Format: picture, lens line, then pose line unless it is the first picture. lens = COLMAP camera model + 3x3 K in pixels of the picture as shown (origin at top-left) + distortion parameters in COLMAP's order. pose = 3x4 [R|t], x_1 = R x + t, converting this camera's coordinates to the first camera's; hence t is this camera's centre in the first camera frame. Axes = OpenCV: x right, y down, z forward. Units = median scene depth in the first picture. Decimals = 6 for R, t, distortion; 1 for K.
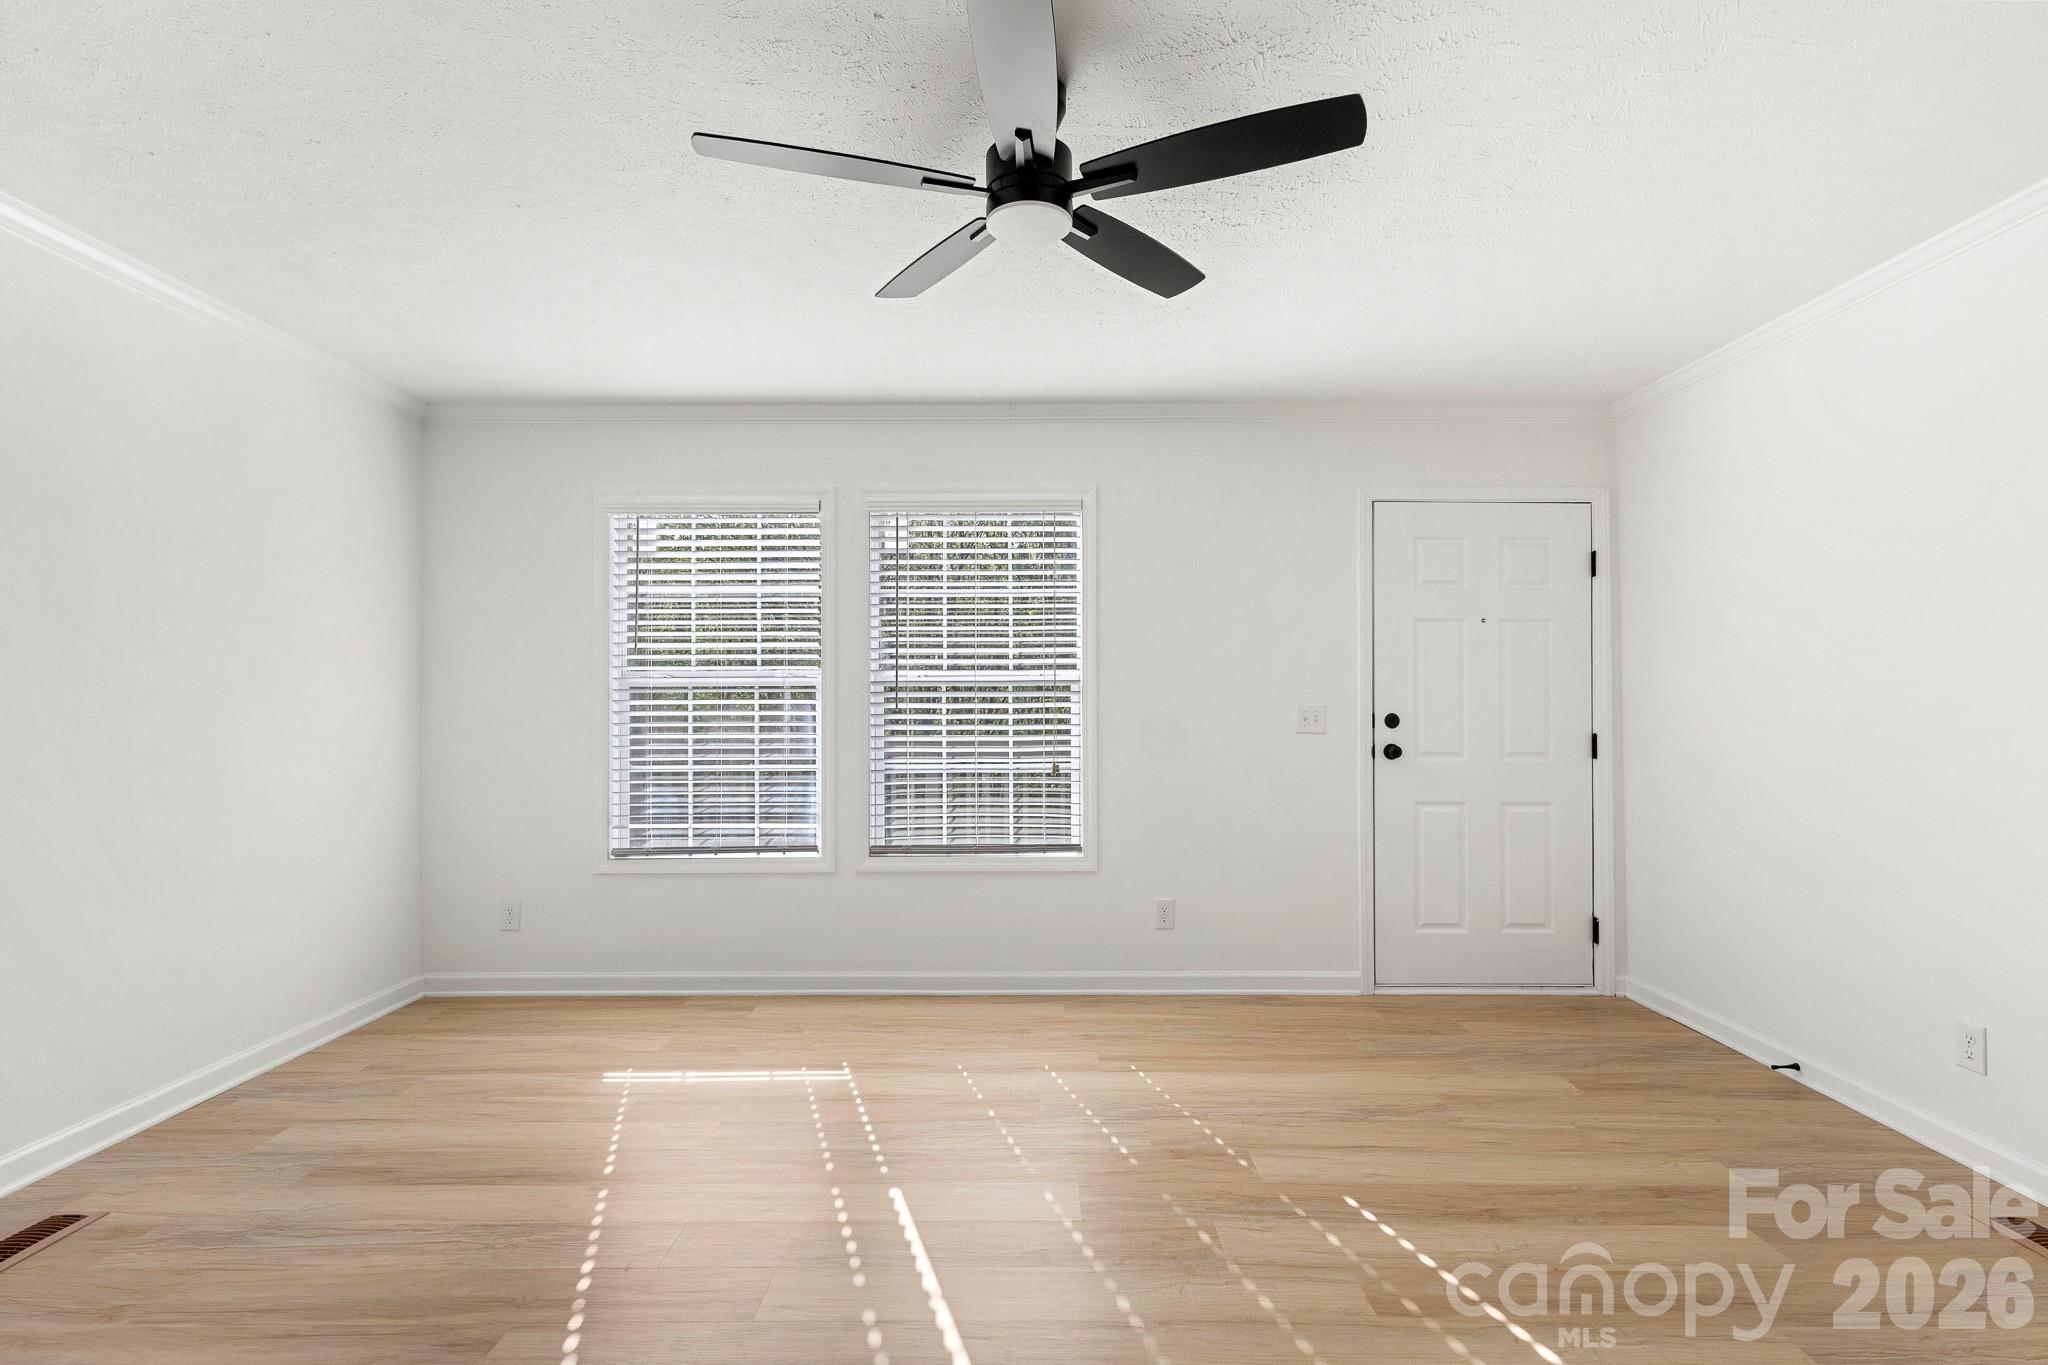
lens RADIAL K [[952.7, 0, 1035.2], [0, 952.7, 689.9], [0, 0, 1]] dist [0.001557, -0.000129]
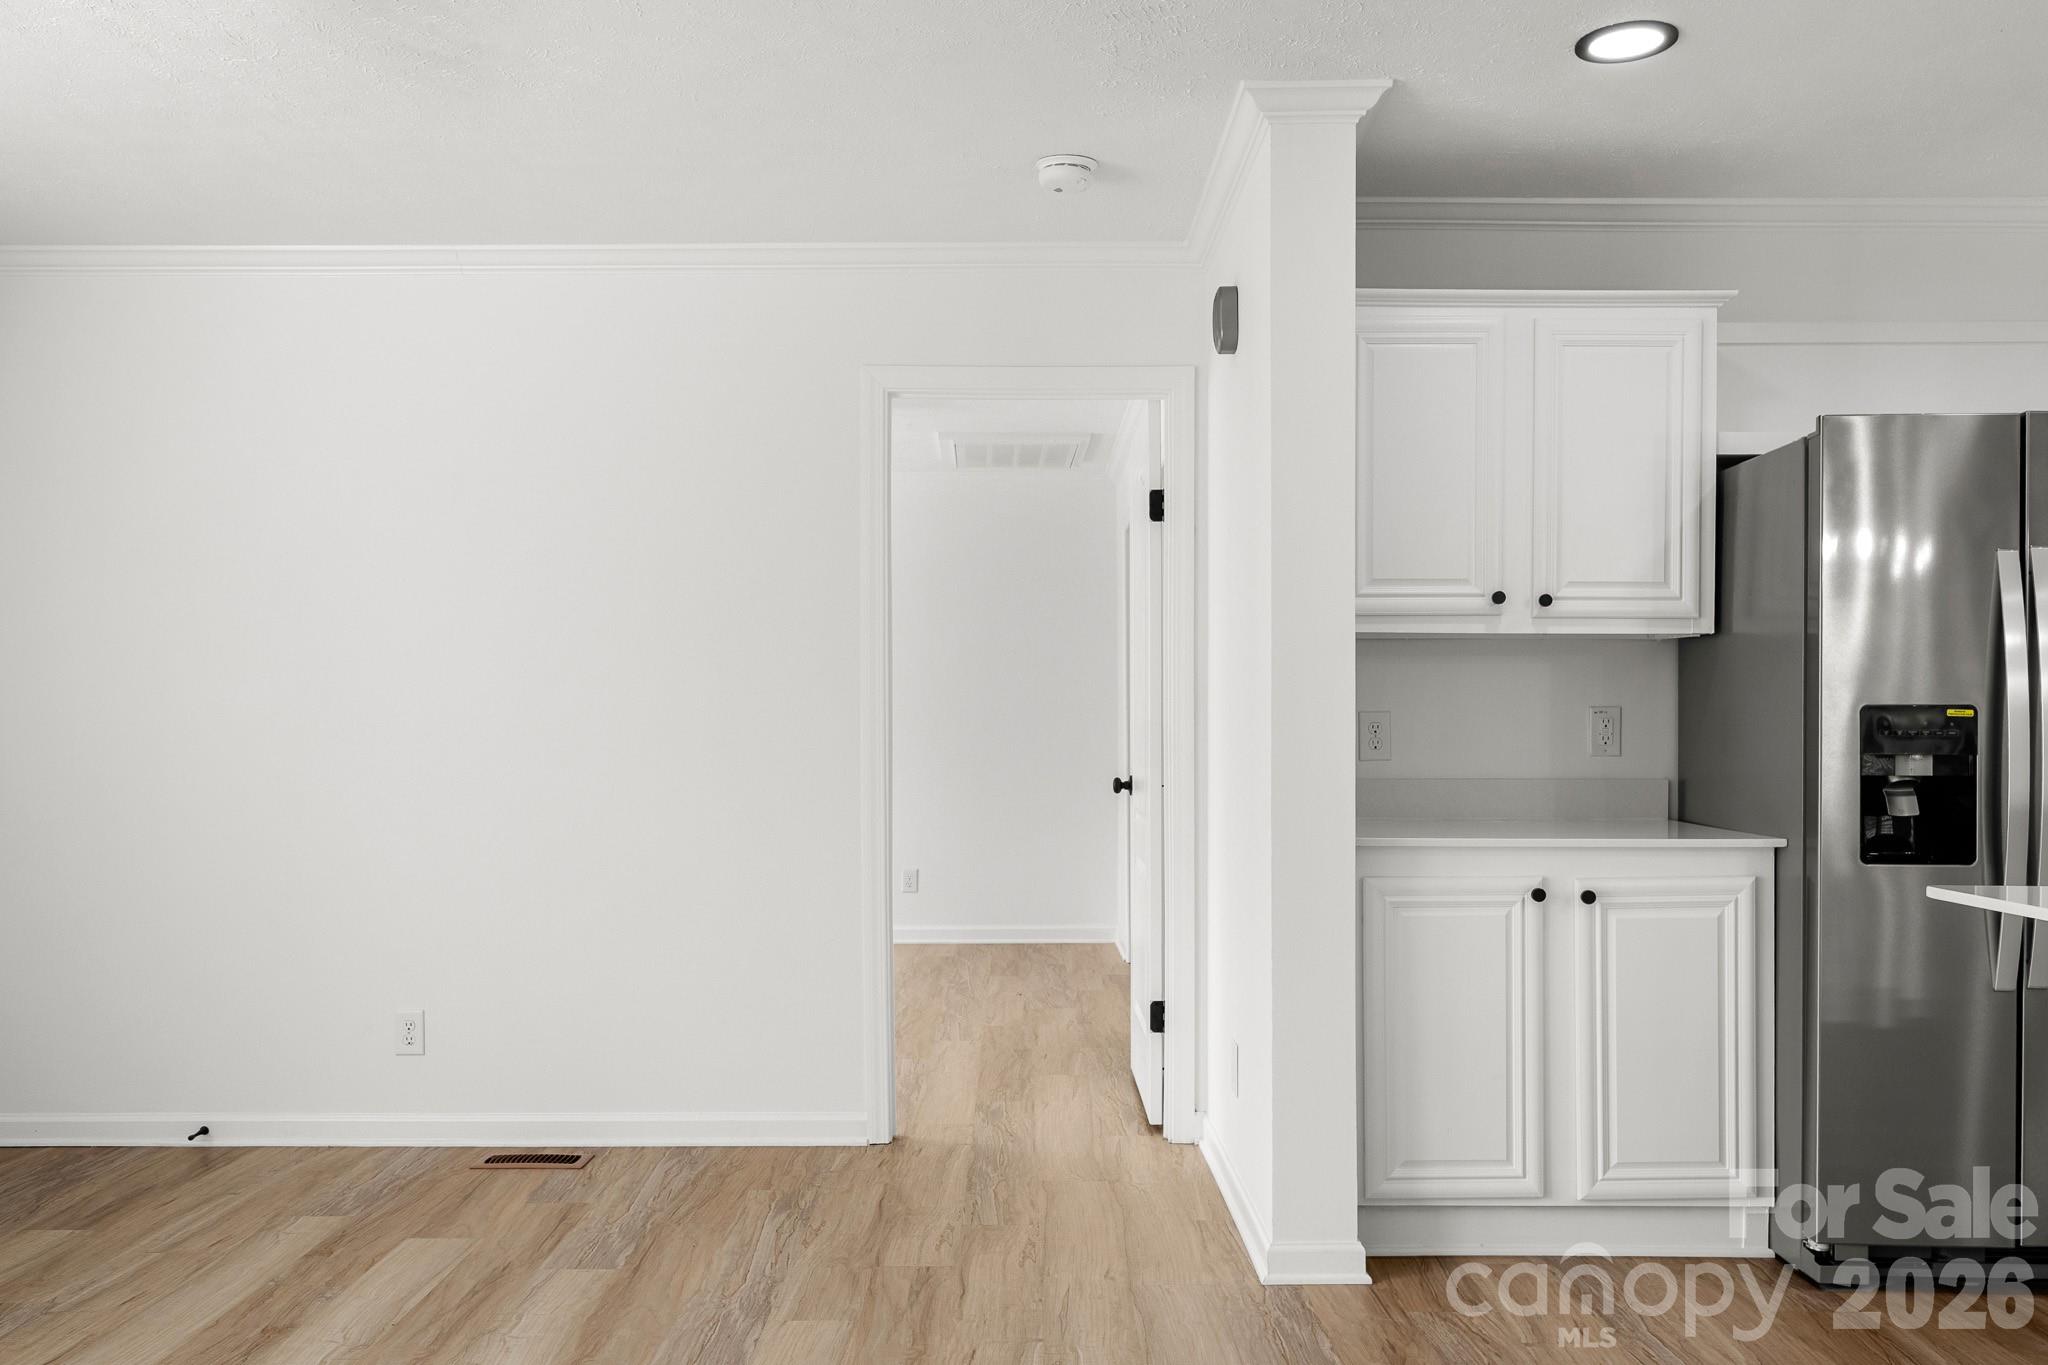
lens RADIAL K [[1613.7, 0, 1022.8], [0, 1613.7, 739.2], [0, 0, 1]] dist [0.000789, 0.000685]
pose [[-0.002655, -0.010060, 0.999946, -0.518875], [-0.010067, 0.999899, 0.010033, 0.018462], [-0.999946, -0.010040, -0.002756, 0.221919]]
